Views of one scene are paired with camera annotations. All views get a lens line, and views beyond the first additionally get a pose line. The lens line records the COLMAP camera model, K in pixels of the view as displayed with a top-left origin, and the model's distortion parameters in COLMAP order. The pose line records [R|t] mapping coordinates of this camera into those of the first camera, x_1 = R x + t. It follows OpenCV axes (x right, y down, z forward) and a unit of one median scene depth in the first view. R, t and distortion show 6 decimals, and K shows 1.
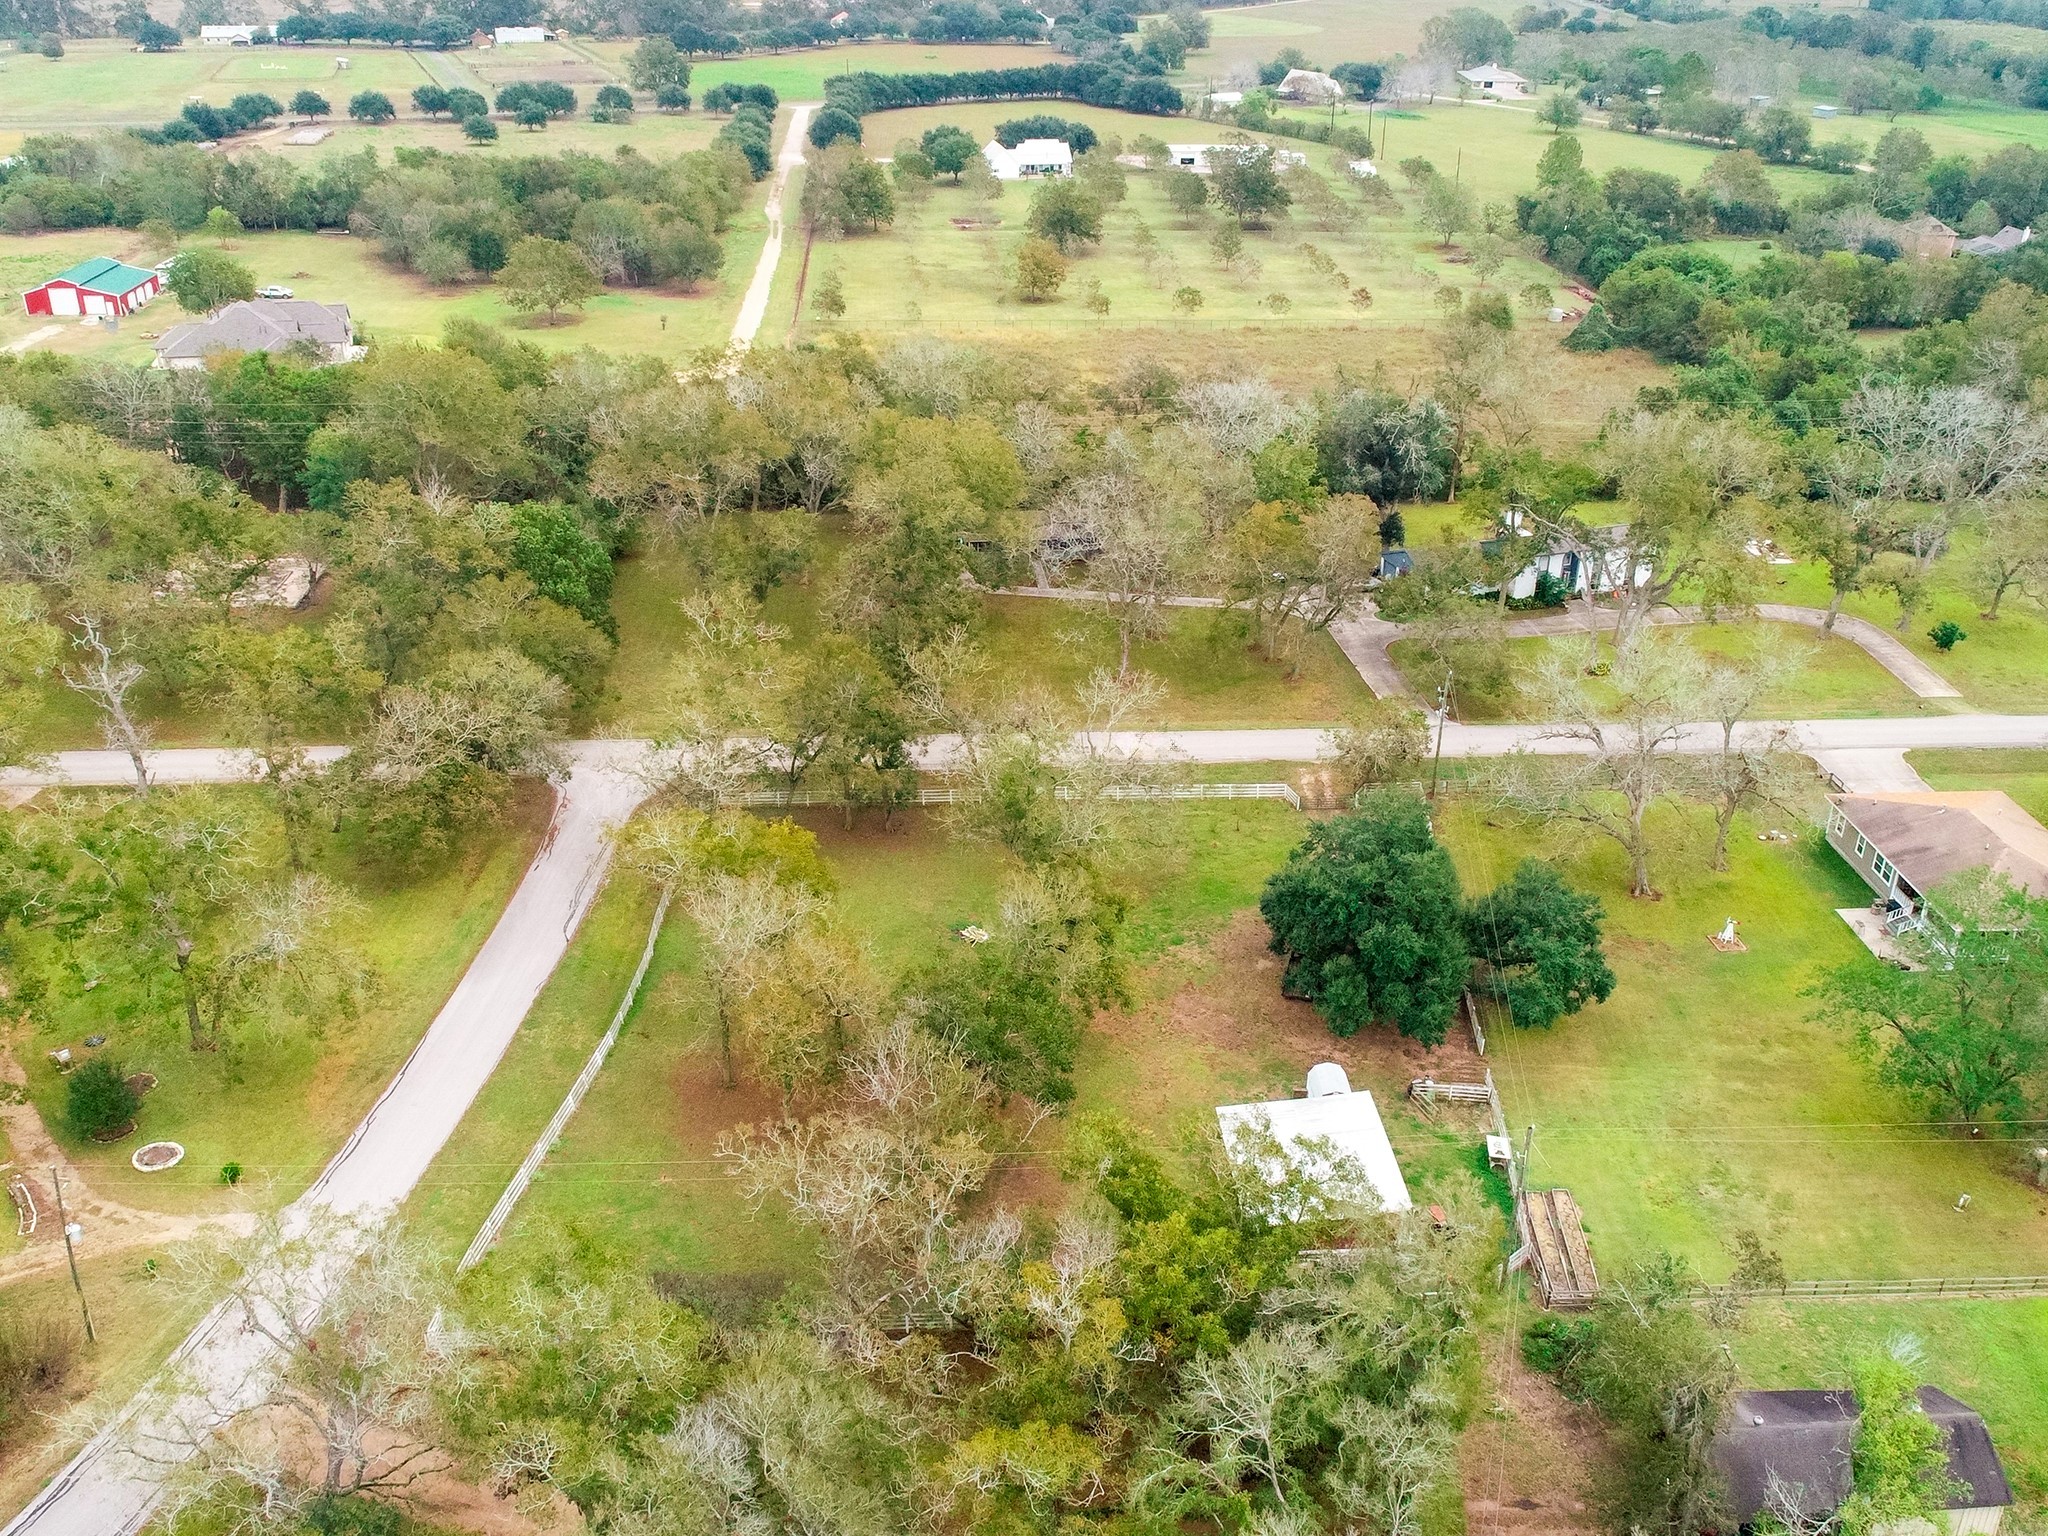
lens RADIAL K [[1827.4, 0, 1024.0], [0, 1827.4, 768.0], [0, 0, 1]] dist [0.006303, -0.011152]
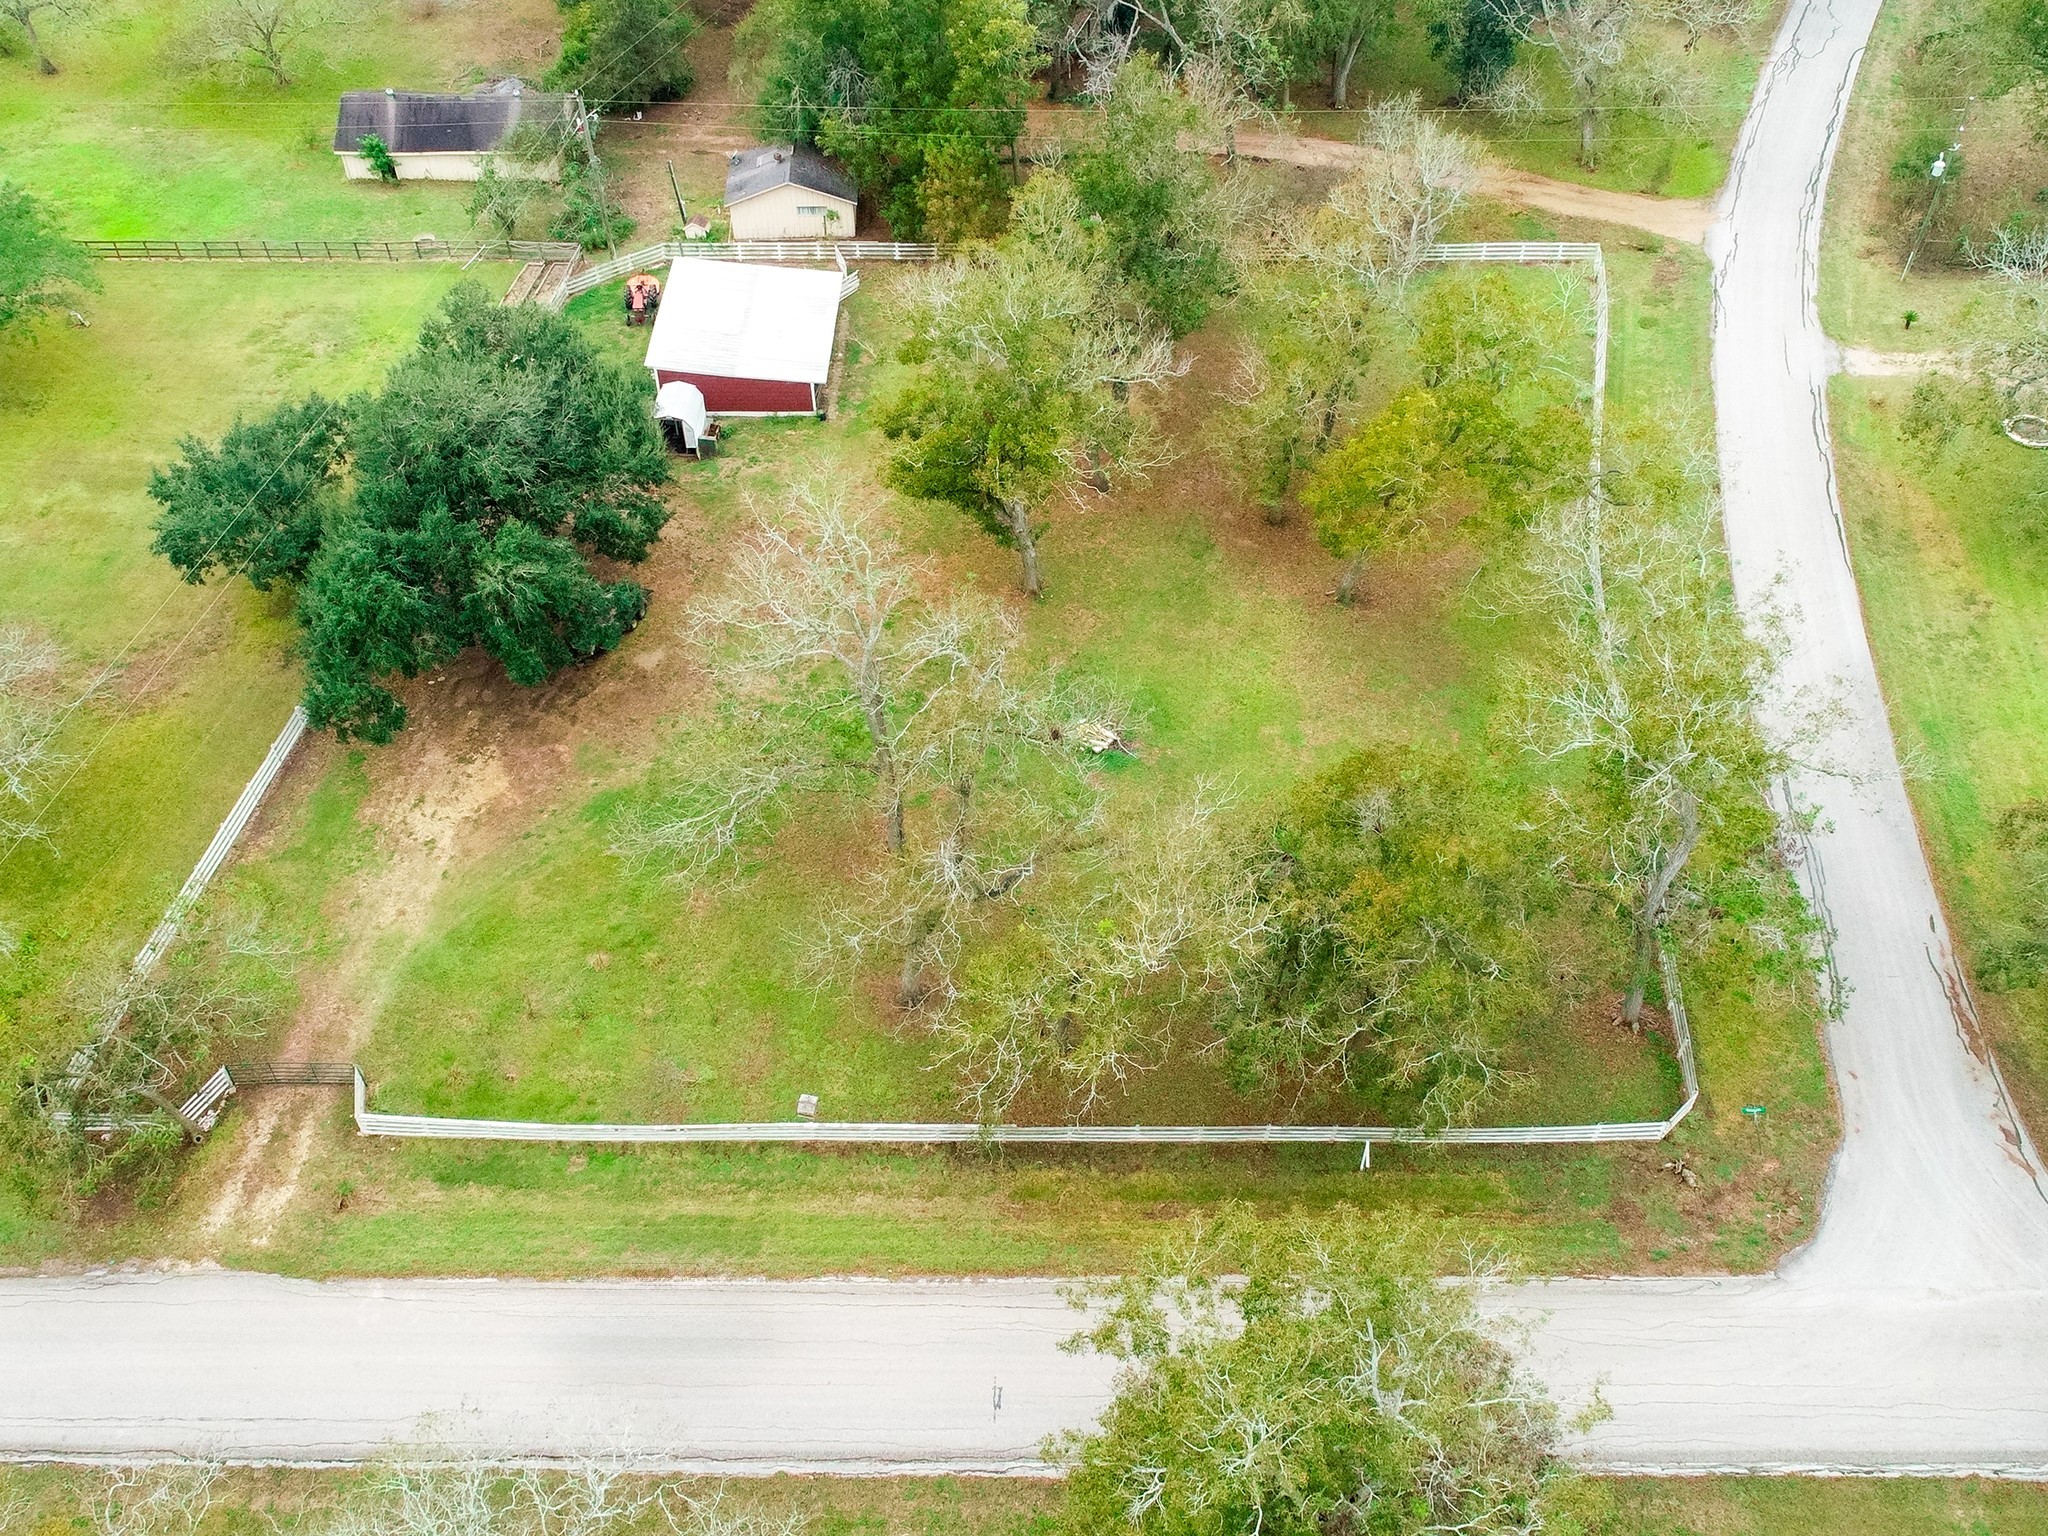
lens RADIAL K [[1827.4, 0, 1024.0], [0, 1827.4, 768.0], [0, 0, 1]] dist [0.006303, -0.011152]
pose [[-0.997120, -0.064671, 0.039611, -0.034394], [0.018908, 0.293825, 0.955672, -0.588697], [-0.073443, 0.953669, -0.291756, 1.441143]]
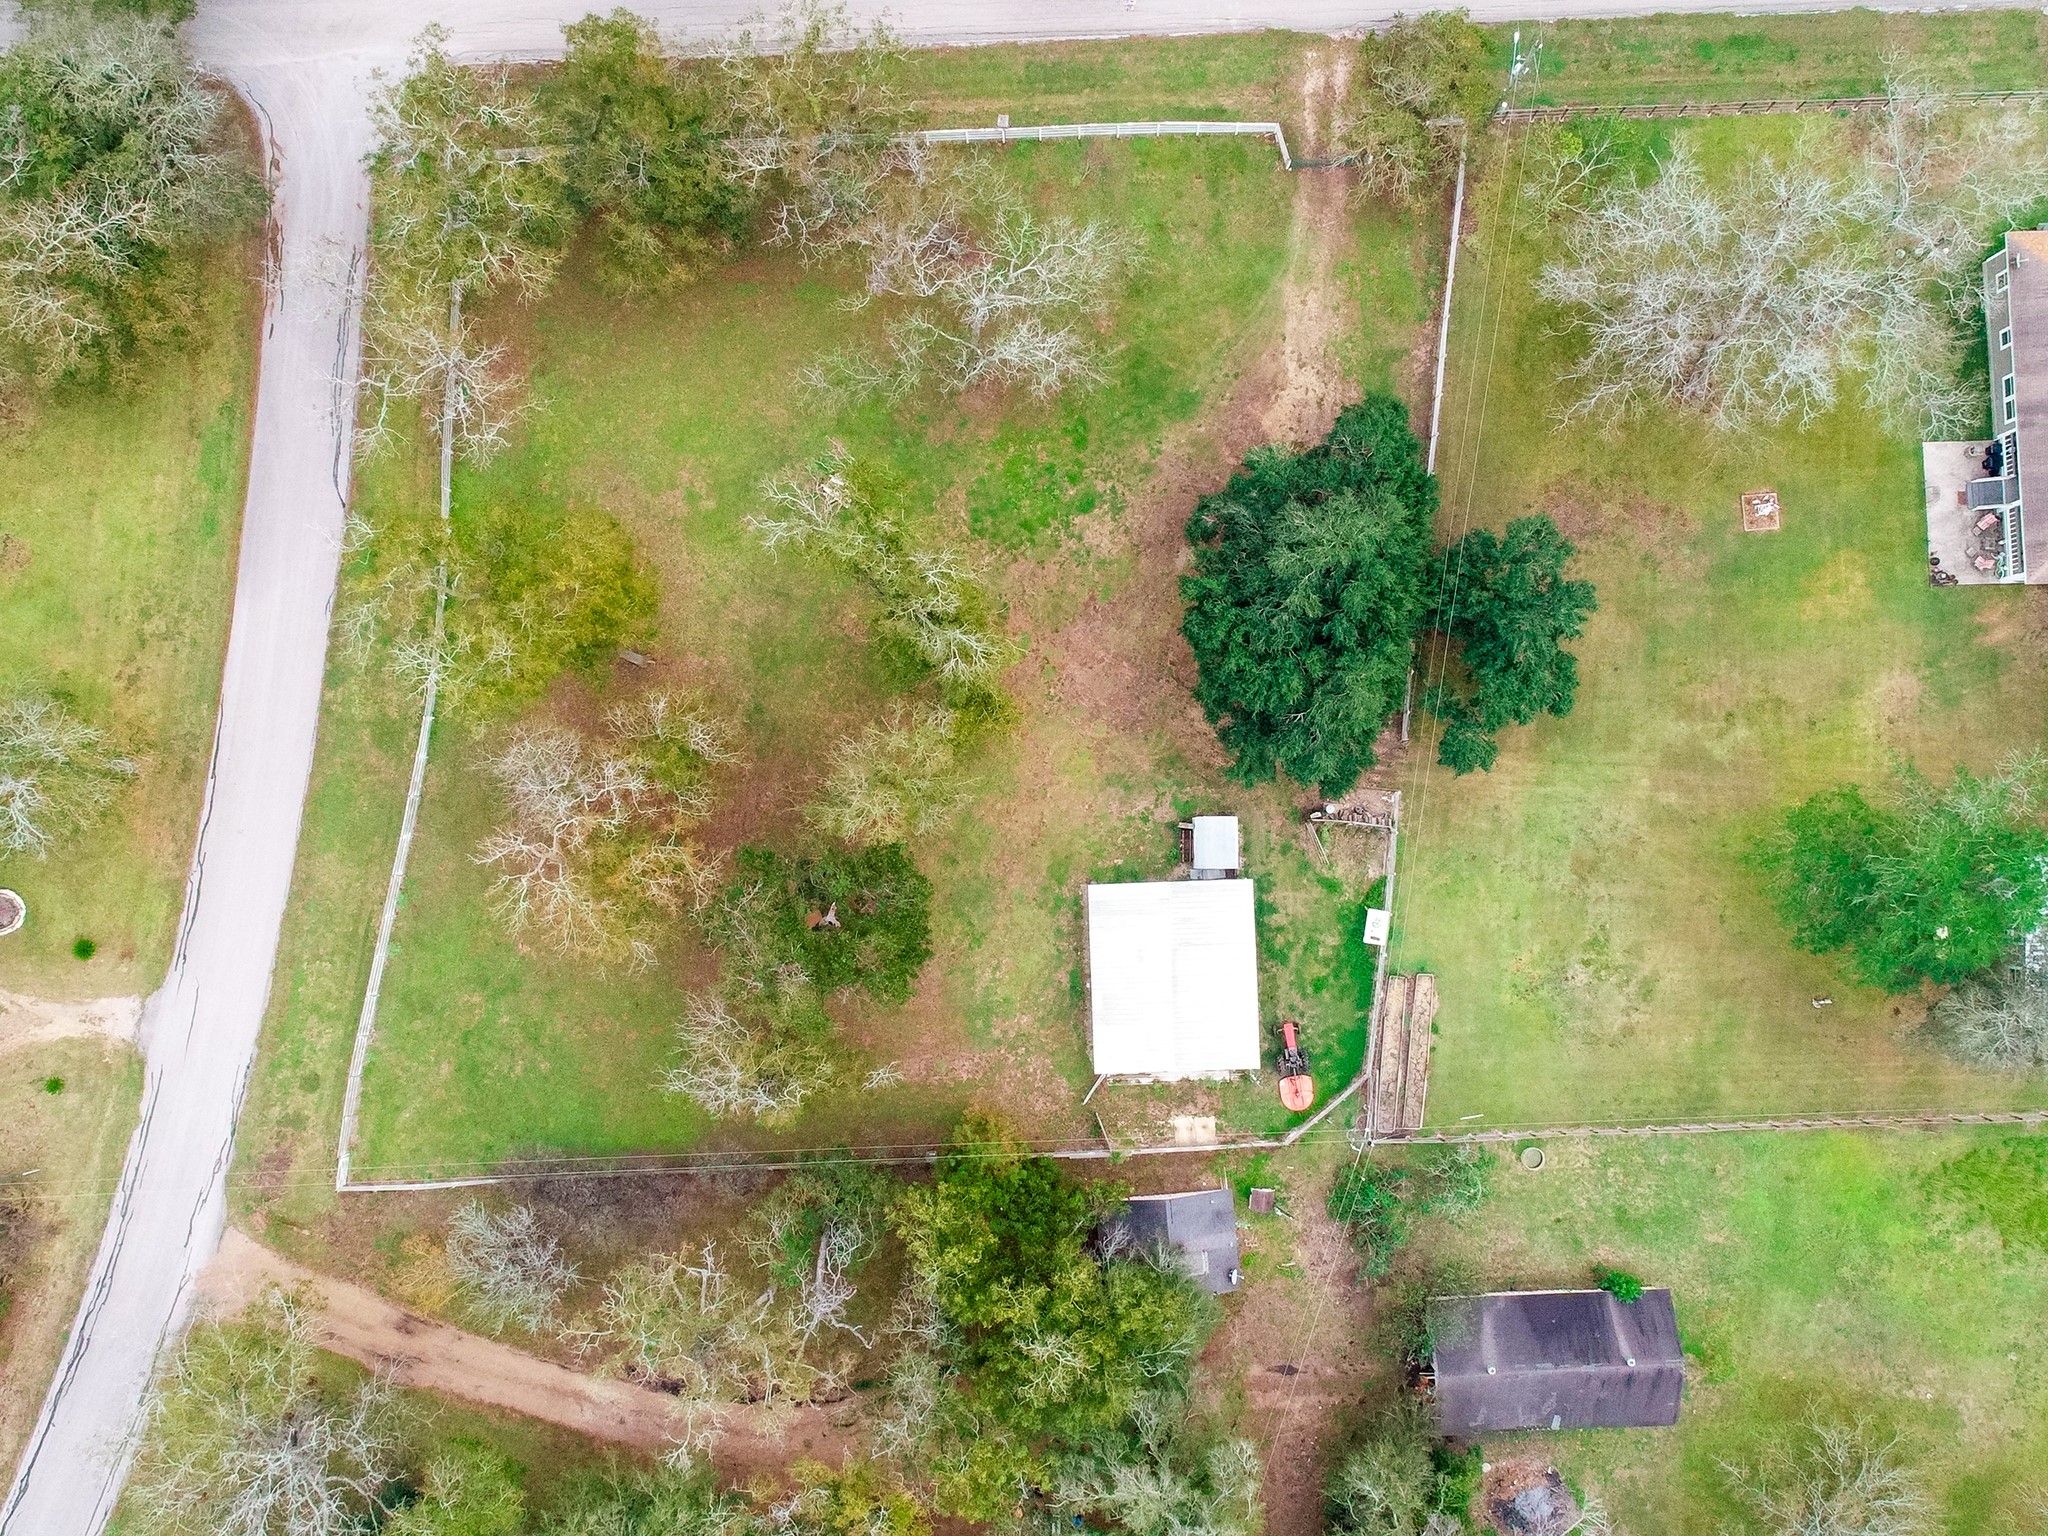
lens RADIAL K [[1827.4, 0, 1024.0], [0, 1827.4, 768.0], [0, 0, 1]] dist [0.006303, -0.011152]
pose [[0.999660, 0.025757, -0.003937, 0.075127], [-0.009134, 0.487932, 0.872834, -0.680587], [0.024402, -0.872502, 0.488001, 0.599875]]
